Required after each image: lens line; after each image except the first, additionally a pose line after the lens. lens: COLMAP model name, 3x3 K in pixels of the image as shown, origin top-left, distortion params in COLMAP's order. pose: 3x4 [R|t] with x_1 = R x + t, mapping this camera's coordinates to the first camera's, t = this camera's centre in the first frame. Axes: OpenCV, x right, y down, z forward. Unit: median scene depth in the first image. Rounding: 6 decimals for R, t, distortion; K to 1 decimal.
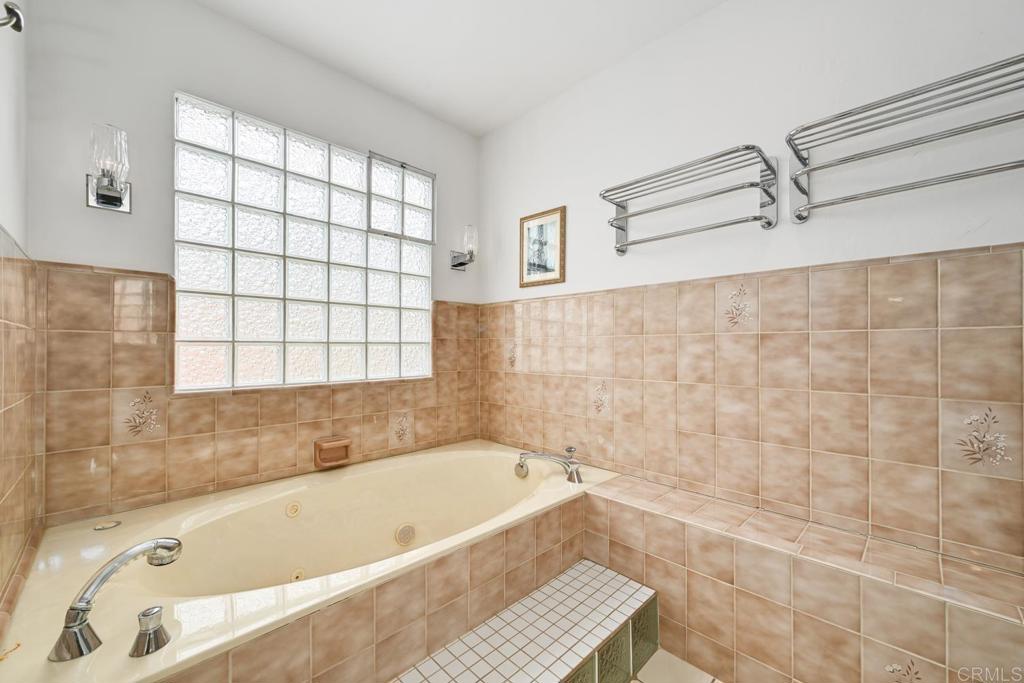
lens RADIAL K [[402.1, 0, 515.9], [0, 402.1, 346.9], [0, 0, 1]] dist [0.002786, 0.000009]
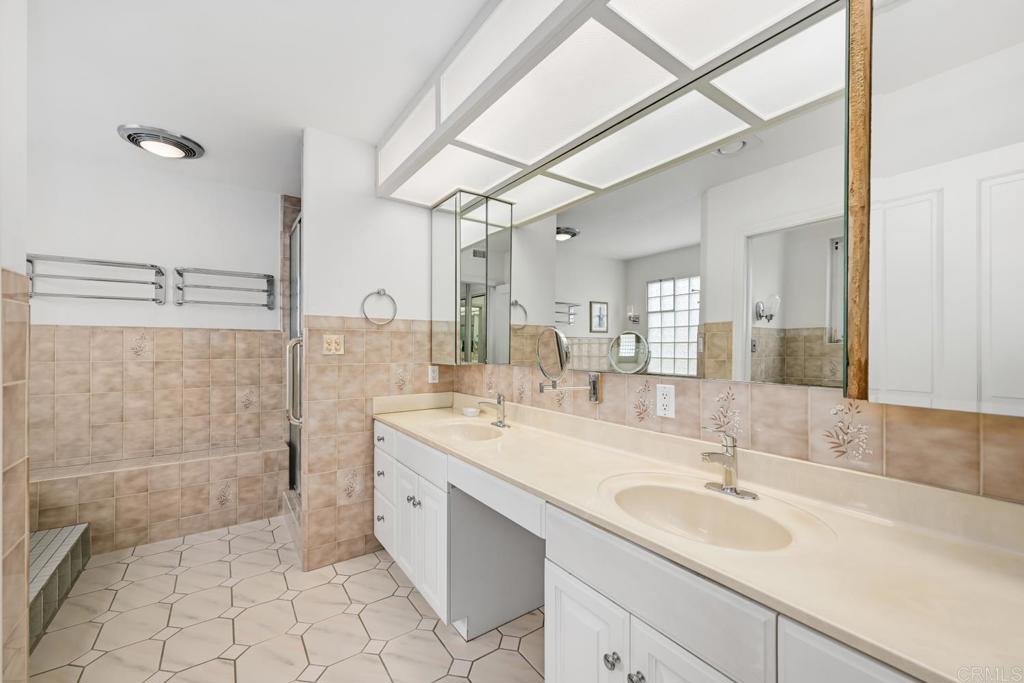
lens RADIAL K [[402.1, 0, 514.6], [0, 402.1, 346.0], [0, 0, 1]] dist [0.002786, 0.000009]
pose [[0.151381, -0.001020, 0.988475, -1.001654], [-0.007073, 0.999973, 0.002115, -0.121406], [-0.988450, -0.007312, 0.151370, -0.938716]]
